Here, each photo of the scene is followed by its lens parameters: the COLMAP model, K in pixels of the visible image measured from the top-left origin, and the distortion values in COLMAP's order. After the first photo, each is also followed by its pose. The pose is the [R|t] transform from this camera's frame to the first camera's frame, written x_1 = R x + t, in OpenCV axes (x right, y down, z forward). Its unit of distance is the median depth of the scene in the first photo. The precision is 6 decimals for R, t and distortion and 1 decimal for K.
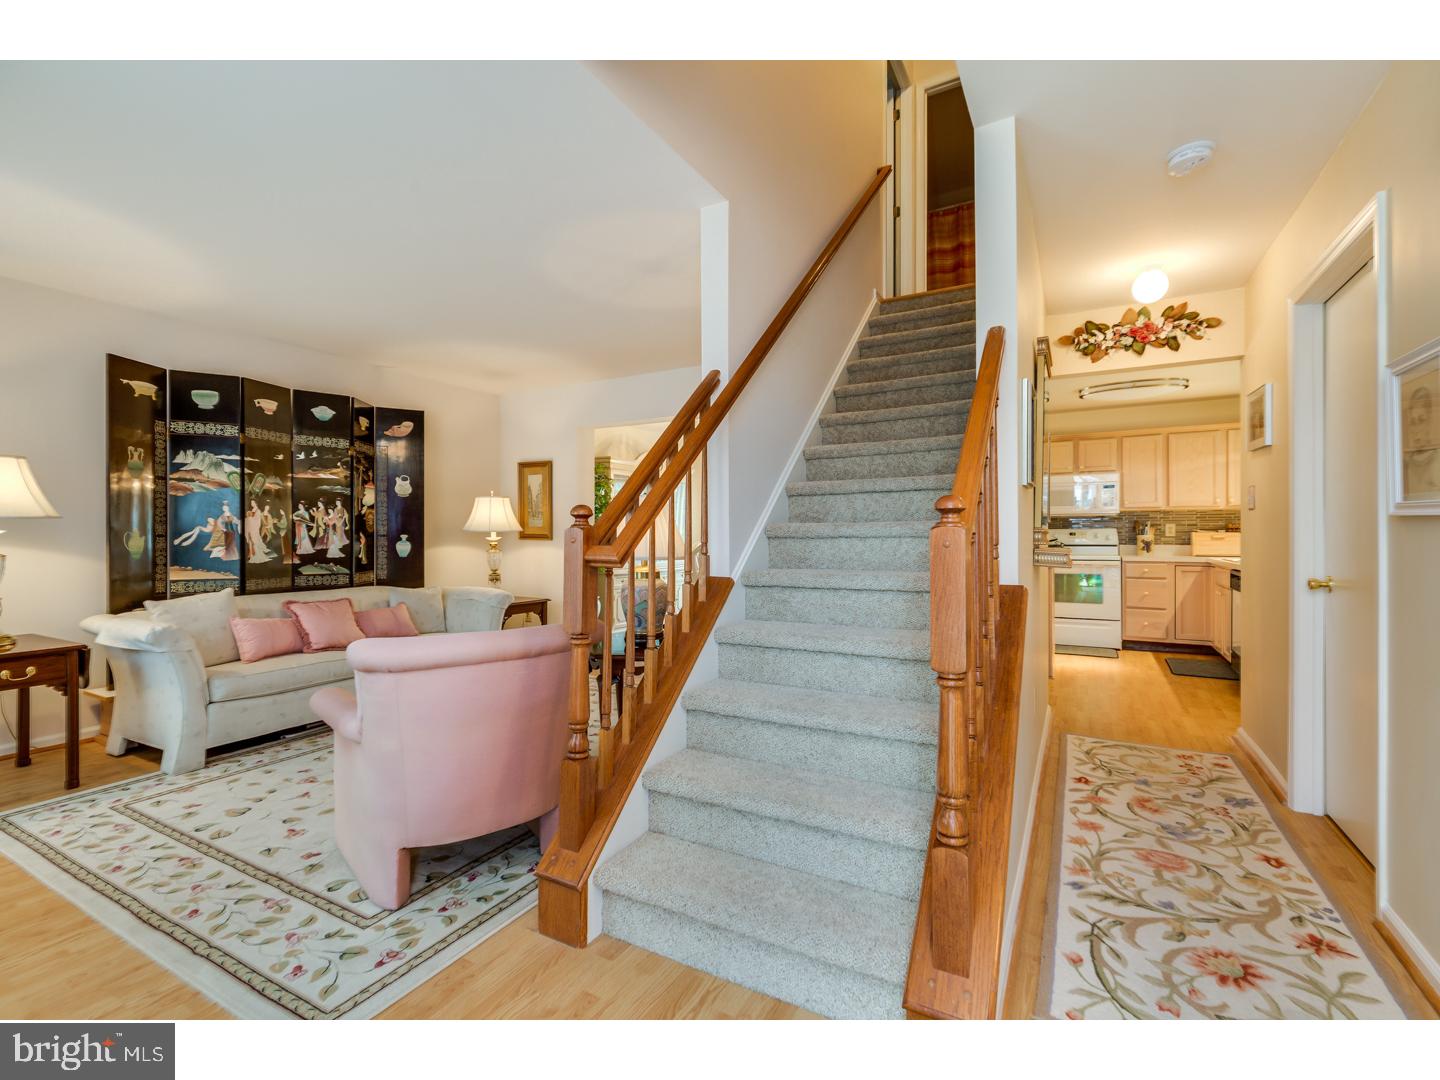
lens RADIAL K [[646.3, 0, 716.8], [0, 646.3, 538.8], [0, 0, 1]] dist [0.002681, -0.000500]
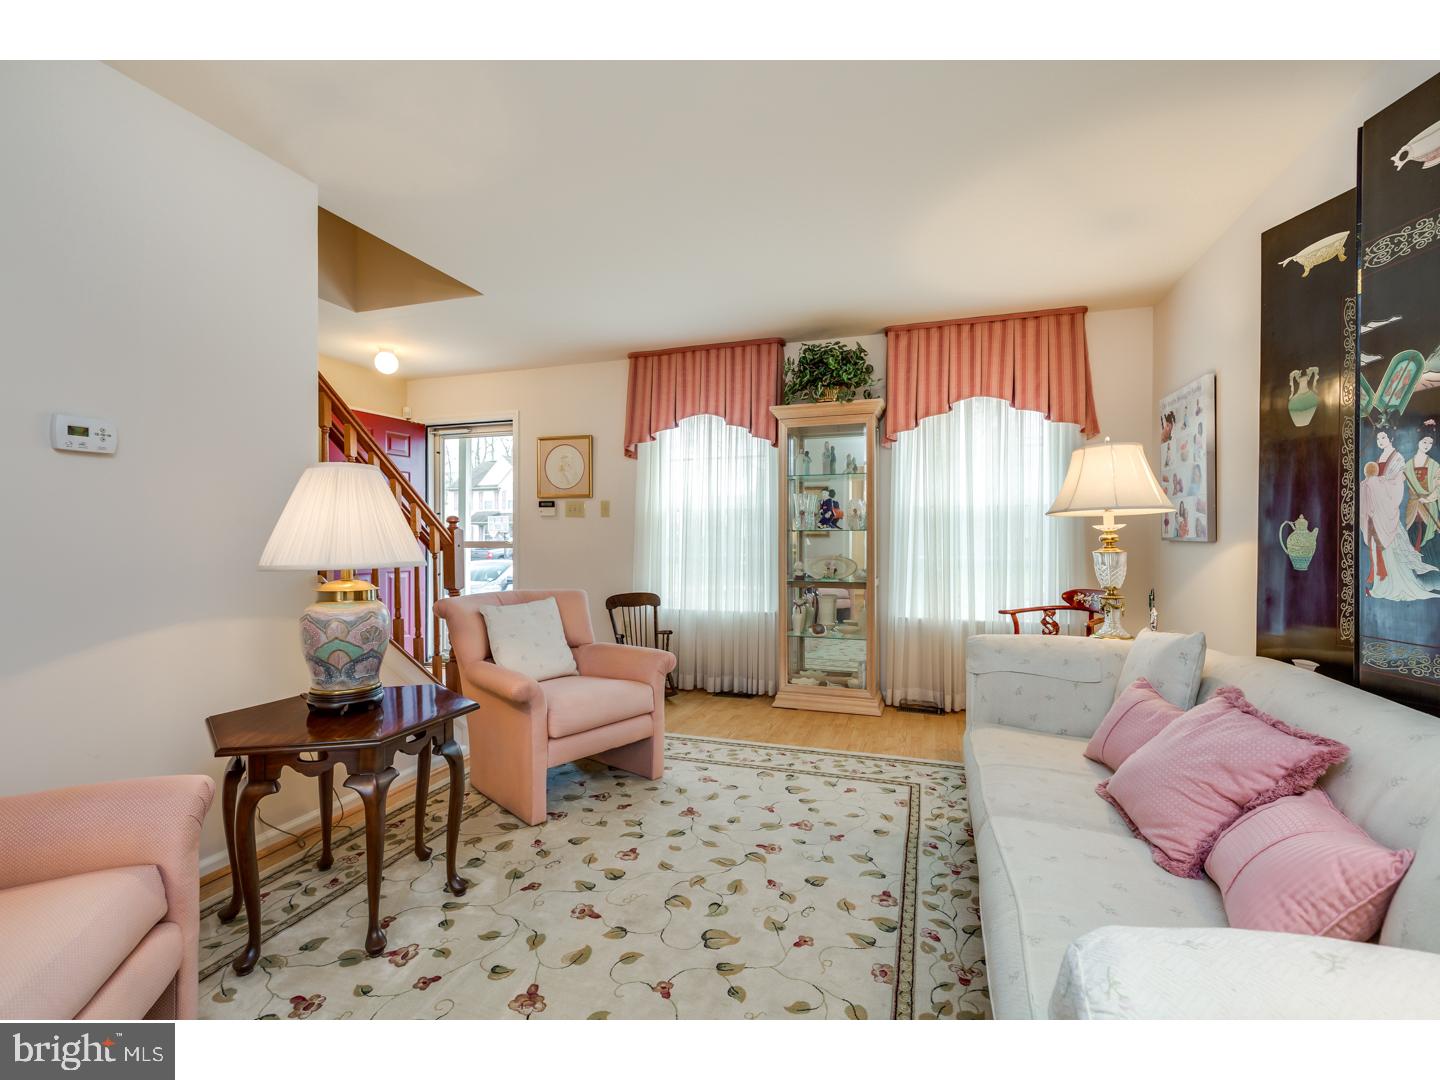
lens RADIAL K [[646.3, 0, 716.8], [0, 646.3, 538.8], [0, 0, 1]] dist [0.002681, -0.000500]
pose [[-0.983222, 0.001376, -0.182407, -0.275730], [-0.000367, 0.999955, 0.009523, -0.000924], [0.182412, 0.009430, -0.983177, 1.327704]]
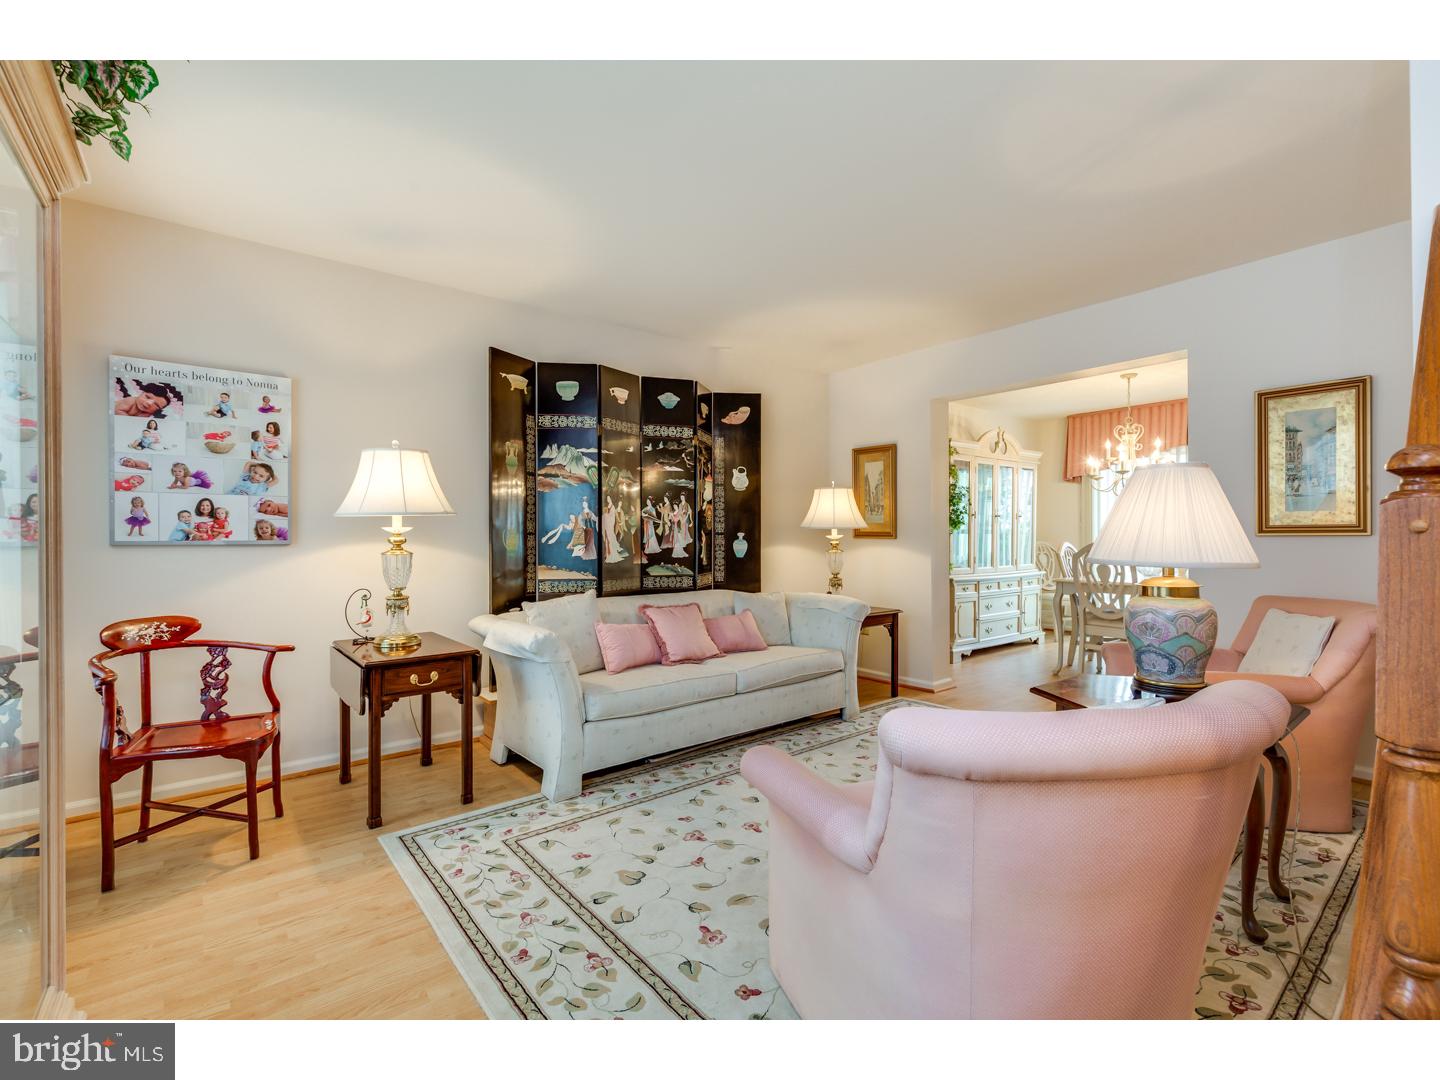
lens RADIAL K [[646.3, 0, 716.8], [0, 646.3, 538.8], [0, 0, 1]] dist [0.002681, -0.000500]
pose [[0.926172, -0.001284, -0.377098, -0.224973], [0.000867, 0.999999, -0.001274, 0.004251], [0.377100, 0.000853, 0.926172, 0.198365]]
